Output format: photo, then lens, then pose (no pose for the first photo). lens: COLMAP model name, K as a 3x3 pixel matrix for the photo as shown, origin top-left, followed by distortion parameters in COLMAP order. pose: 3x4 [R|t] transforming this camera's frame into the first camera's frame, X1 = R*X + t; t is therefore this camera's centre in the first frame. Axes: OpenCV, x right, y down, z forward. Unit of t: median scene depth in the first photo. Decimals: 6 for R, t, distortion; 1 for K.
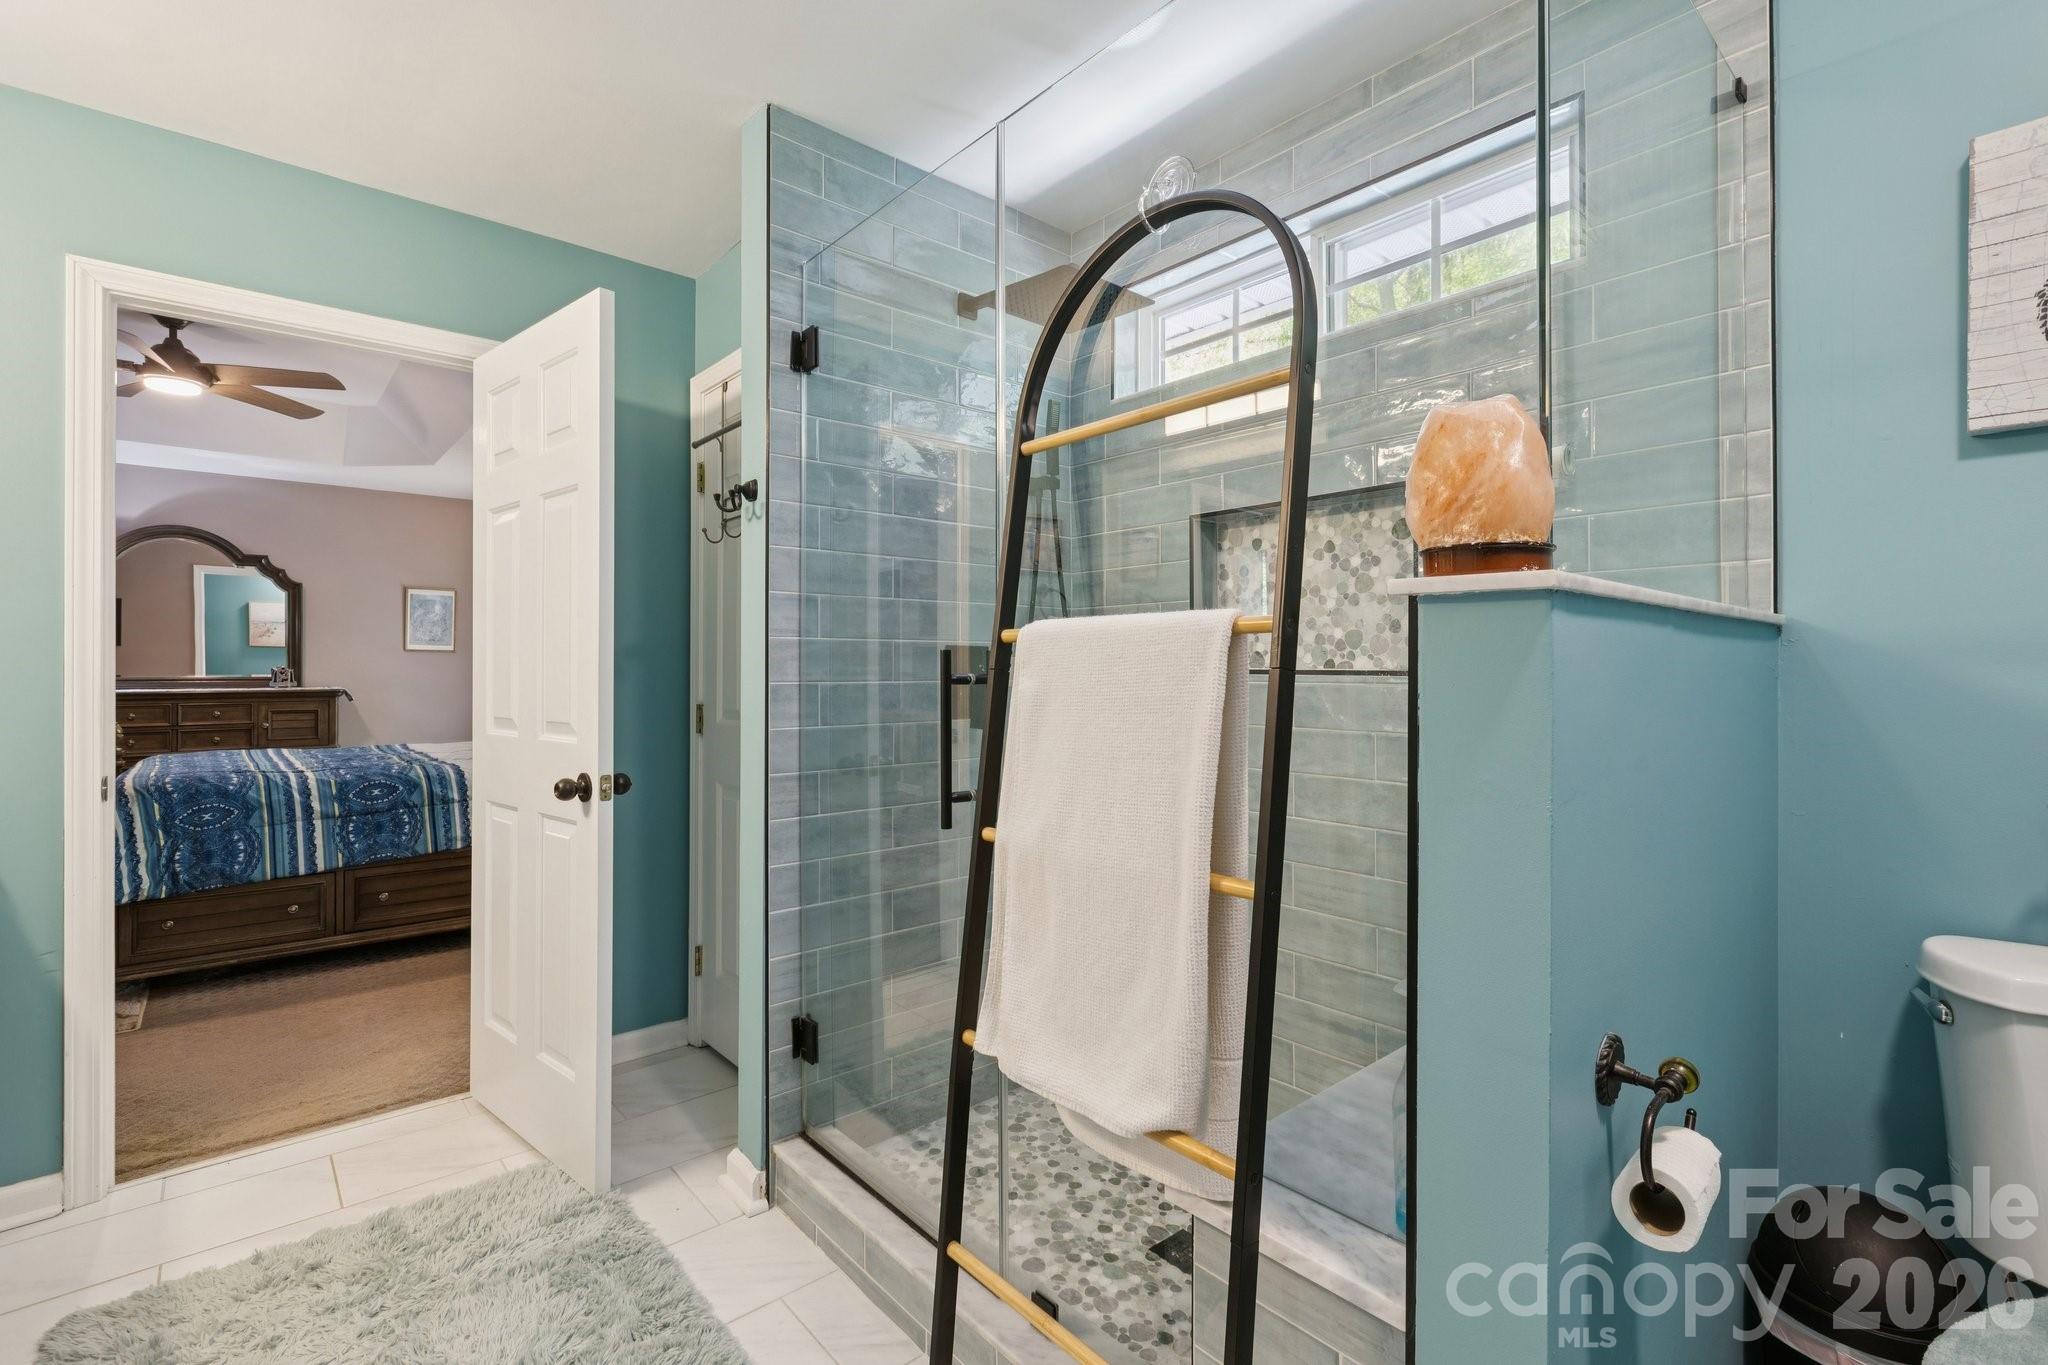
lens RADIAL K [[923.2, 0, 1026.3], [0, 923.2, 668.2], [0, 0, 1]] dist [0.003261, -0.000640]
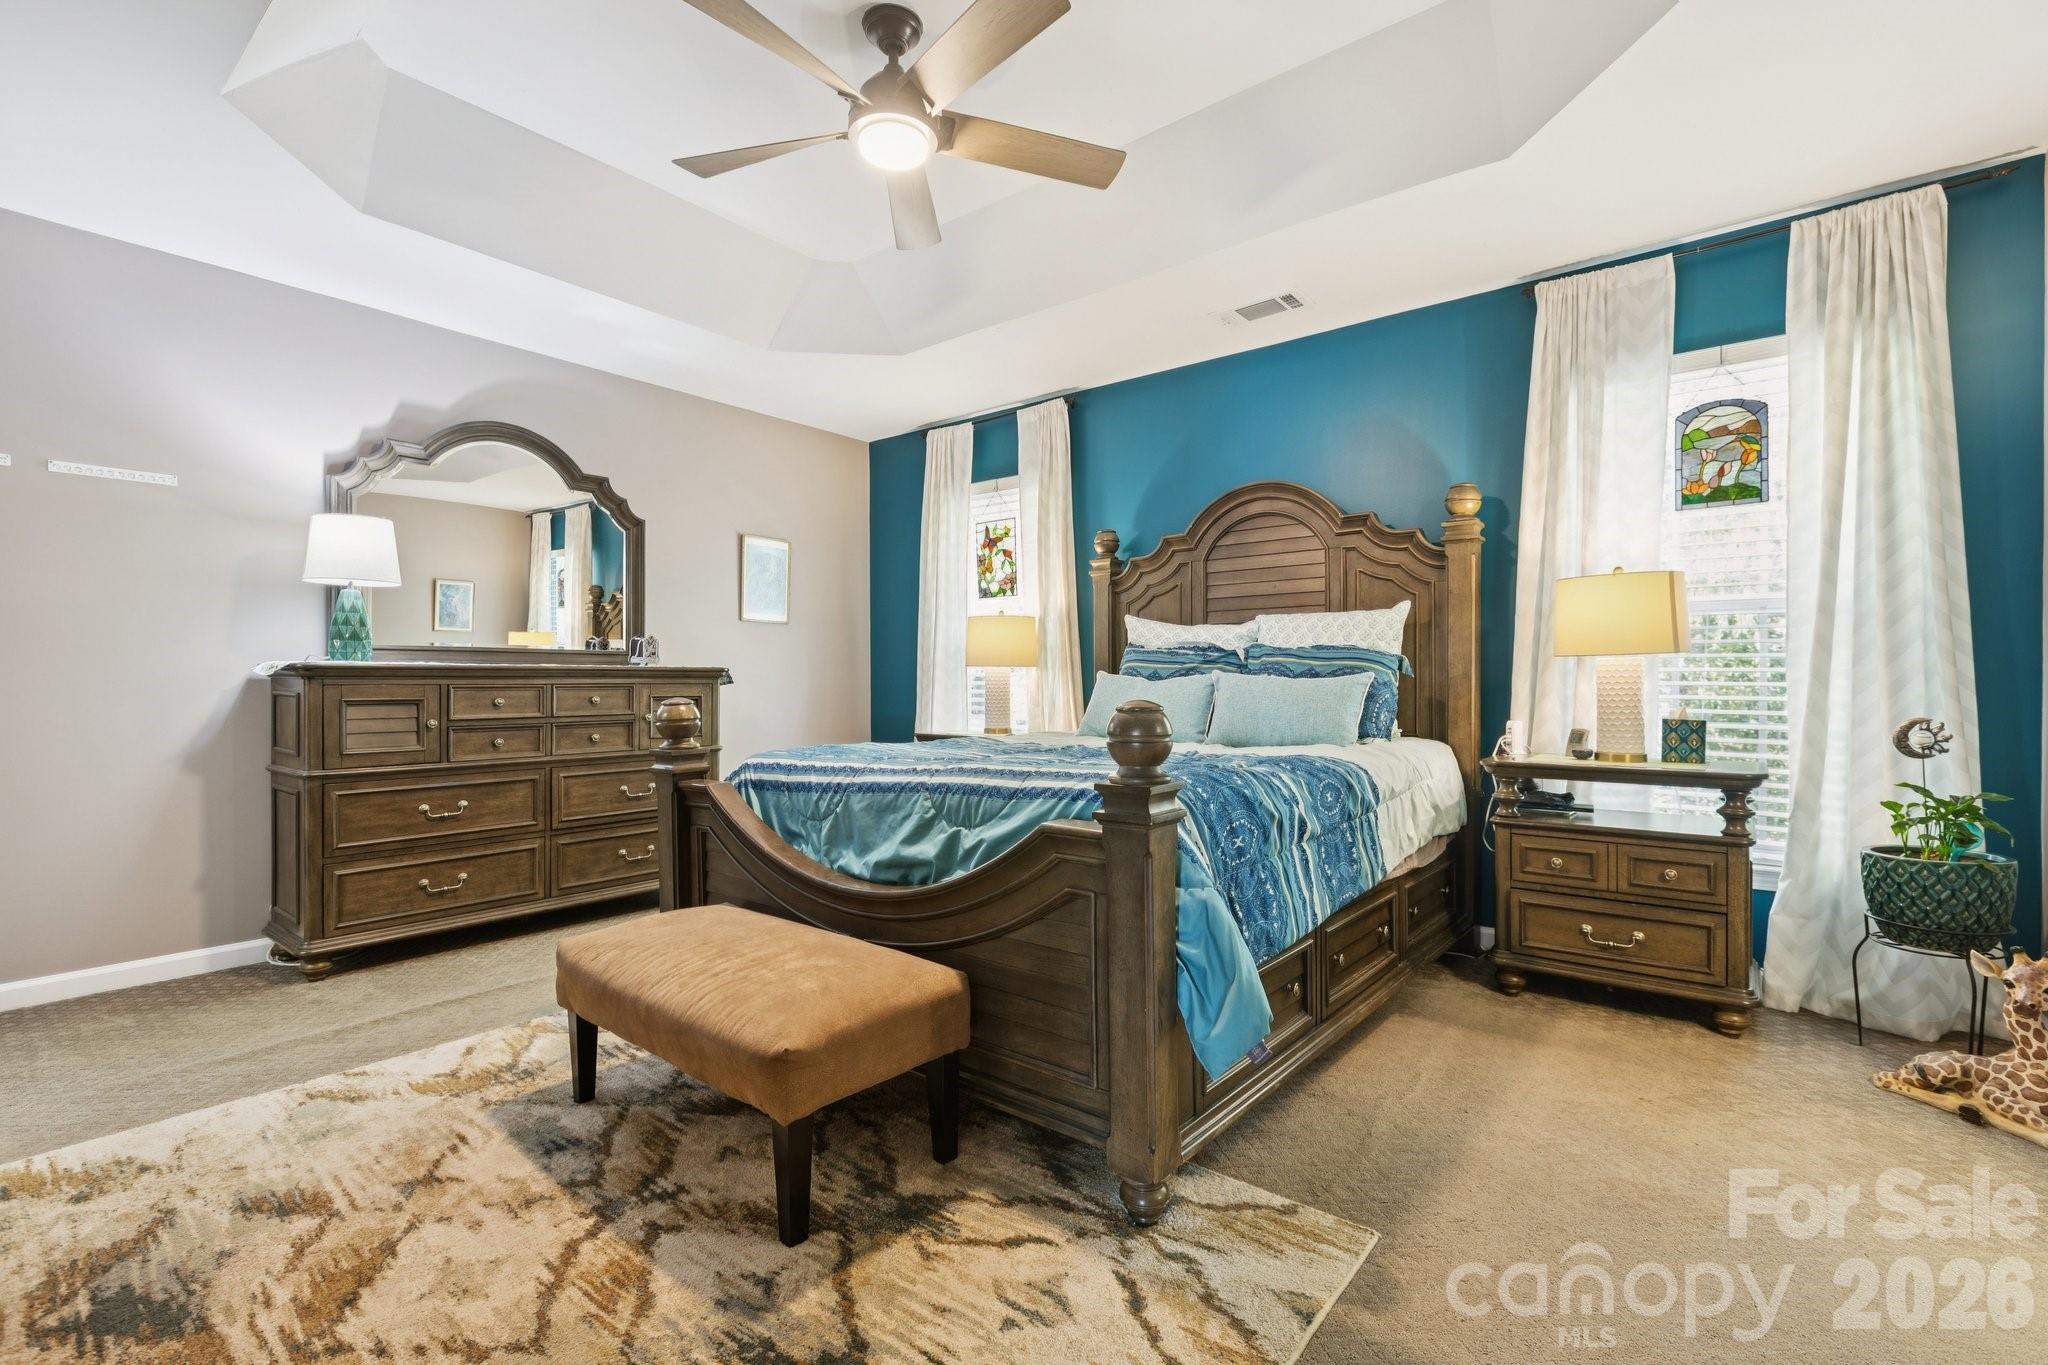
lens RADIAL K [[923.2, 0, 1024.3], [0, 923.2, 691.3], [0, 0, 1]] dist [0.003261, -0.000640]
pose [[0.985694, 0.004932, 0.168472, -0.628528], [-0.006805, 0.999921, 0.010544, 0.031217], [-0.168407, -0.011540, 0.985650, 0.252252]]
